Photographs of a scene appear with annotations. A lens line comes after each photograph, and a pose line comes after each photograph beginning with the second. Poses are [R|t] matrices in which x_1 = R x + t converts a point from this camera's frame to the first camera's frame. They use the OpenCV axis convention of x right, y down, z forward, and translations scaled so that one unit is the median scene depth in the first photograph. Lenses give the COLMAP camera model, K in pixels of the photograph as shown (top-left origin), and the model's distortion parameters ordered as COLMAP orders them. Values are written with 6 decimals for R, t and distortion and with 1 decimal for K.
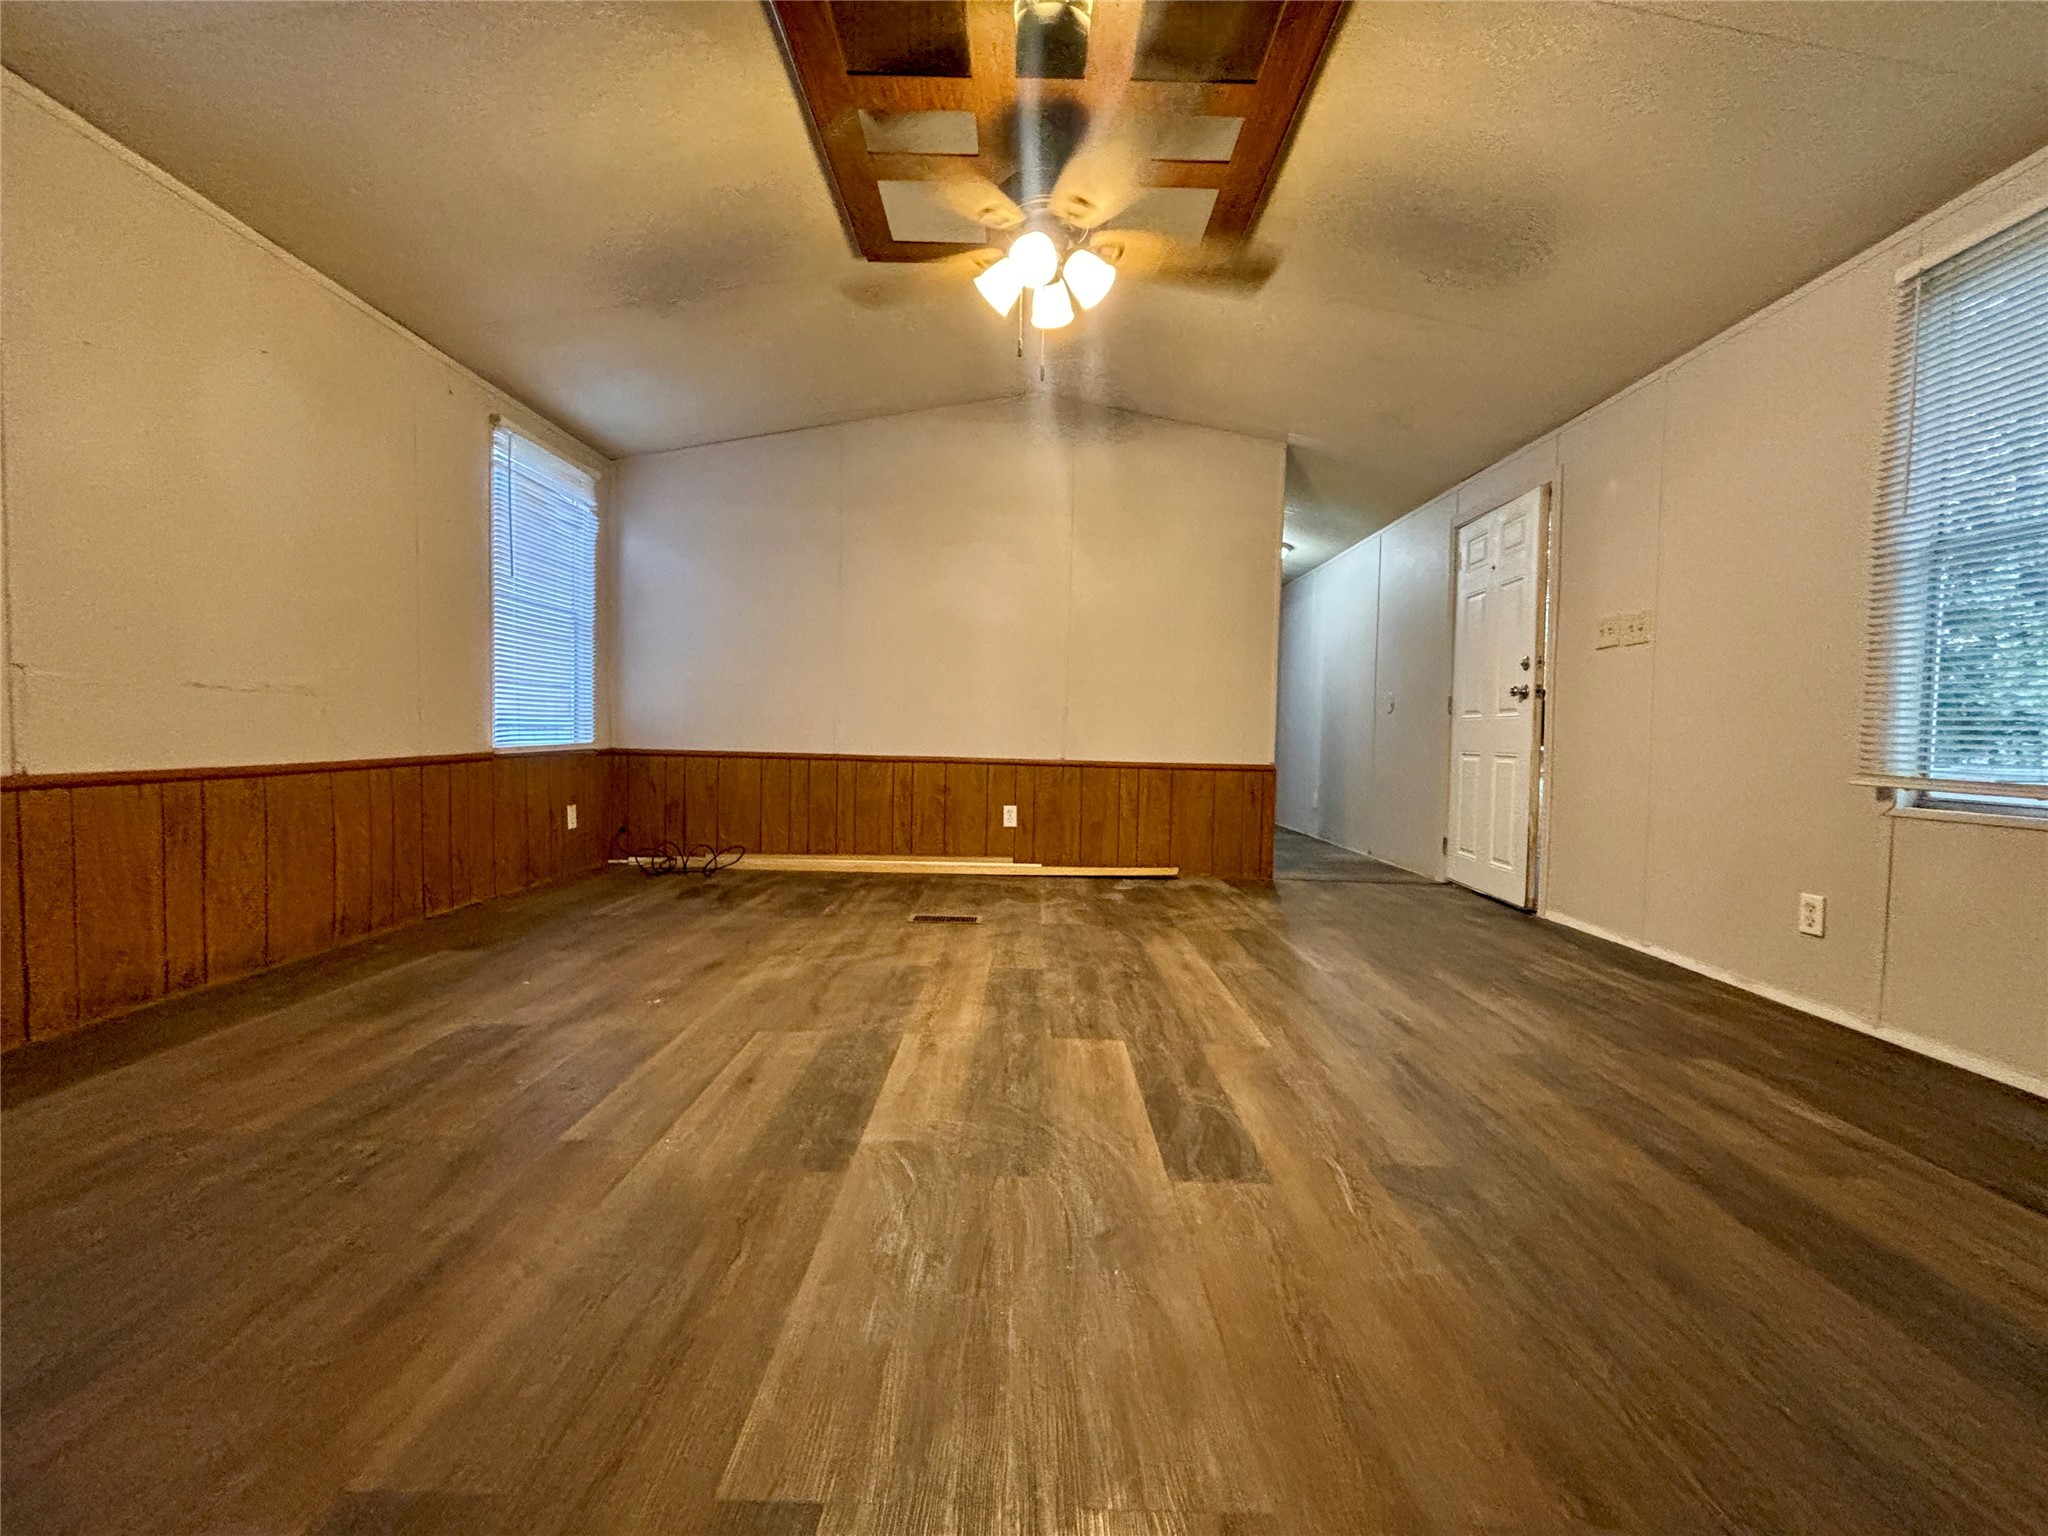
lens RADIAL K [[825.8, 0, 1024.0], [0, 825.8, 768.0], [0, 0, 1]] dist [-0.000400, -0.000151]
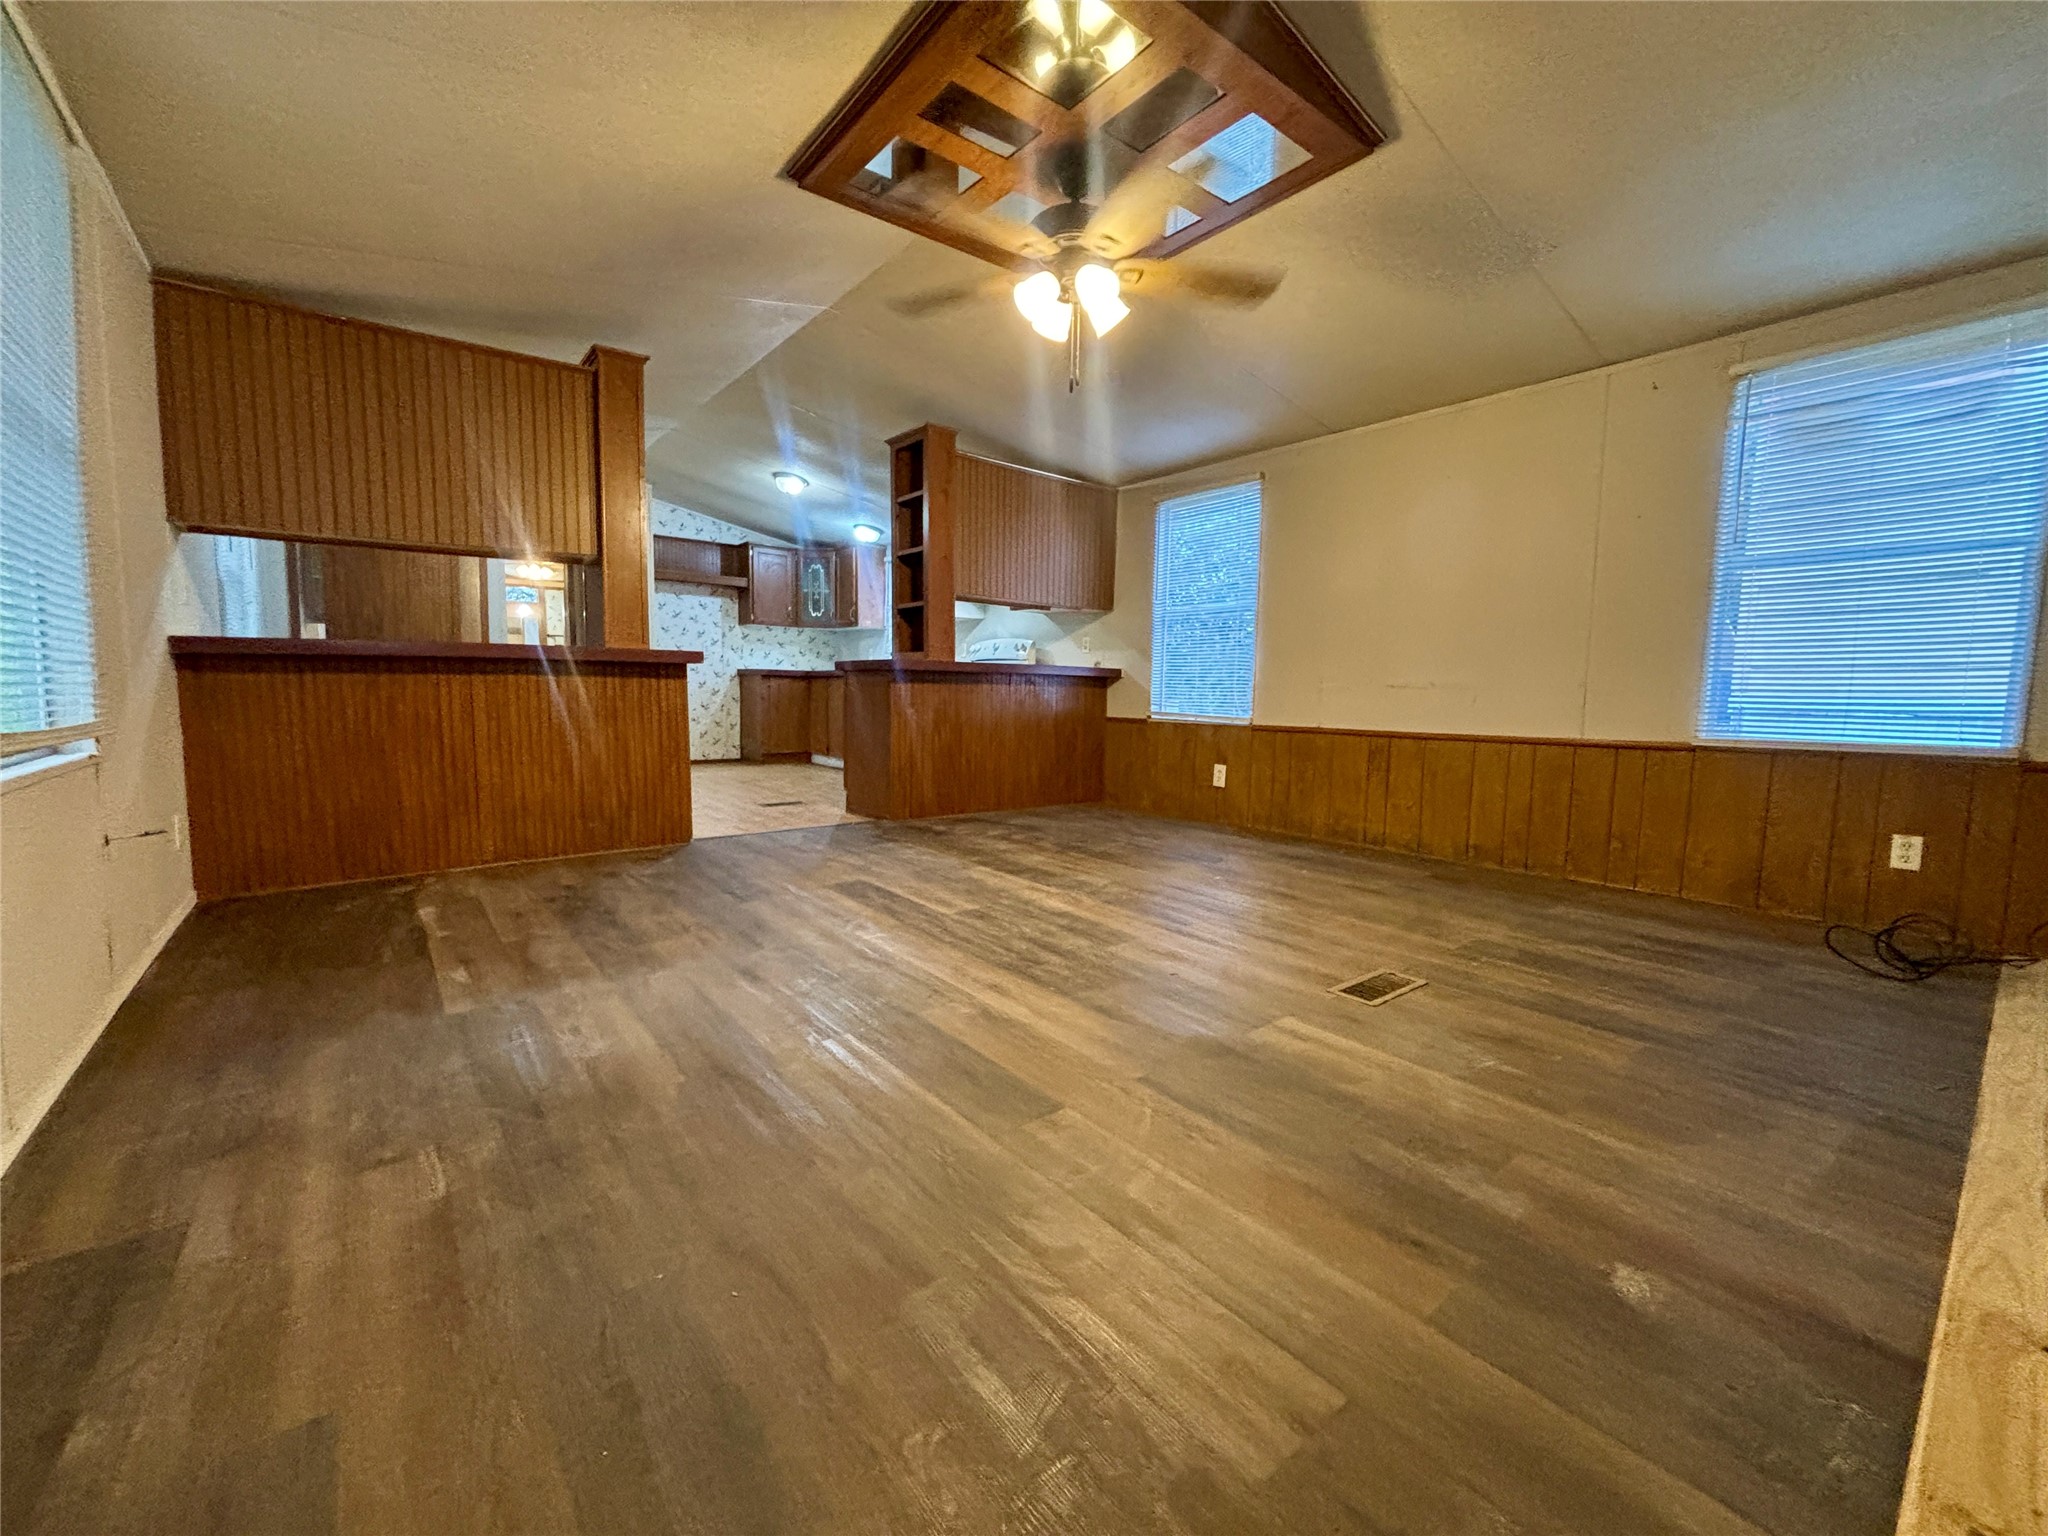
lens RADIAL K [[818.1, 0, 1024.0], [0, 818.1, 768.0], [0, 0, 1]] dist [0.016795, -0.000344]
pose [[-0.775125, 0.028807, -0.631150, 0.807937], [-0.059859, 0.991118, 0.118751, -0.087443], [0.628965, 0.129827, -0.766516, 1.905387]]
